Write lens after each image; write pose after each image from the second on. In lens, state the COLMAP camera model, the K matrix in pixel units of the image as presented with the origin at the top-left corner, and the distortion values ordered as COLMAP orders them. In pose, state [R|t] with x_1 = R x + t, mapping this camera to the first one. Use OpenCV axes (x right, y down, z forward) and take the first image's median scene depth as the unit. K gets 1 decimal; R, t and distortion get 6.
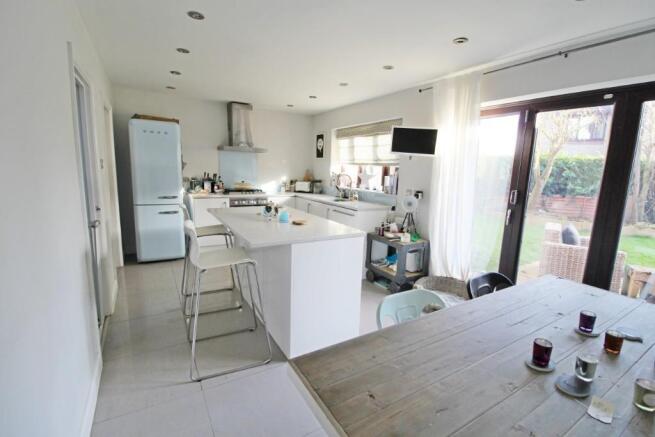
lens RADIAL K [[304.2, 0, 327.5], [0, 304.2, 218.5], [0, 0, 1]] dist [-0.001516, -0.000117]
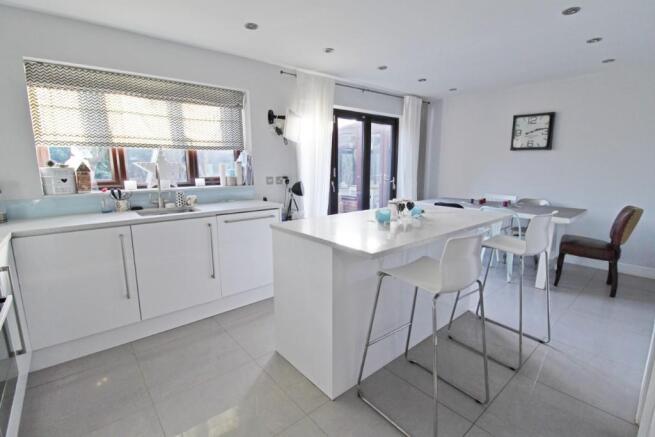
lens RADIAL K [[304.2, 0, 327.5], [0, 304.2, 218.5], [0, 0, 1]] dist [-0.001516, -0.000117]
pose [[-0.149439, -0.226083, 0.962577, -0.747576], [0.146109, 0.957772, 0.247637, -0.194363], [-0.977916, 0.177648, -0.110096, 1.046282]]
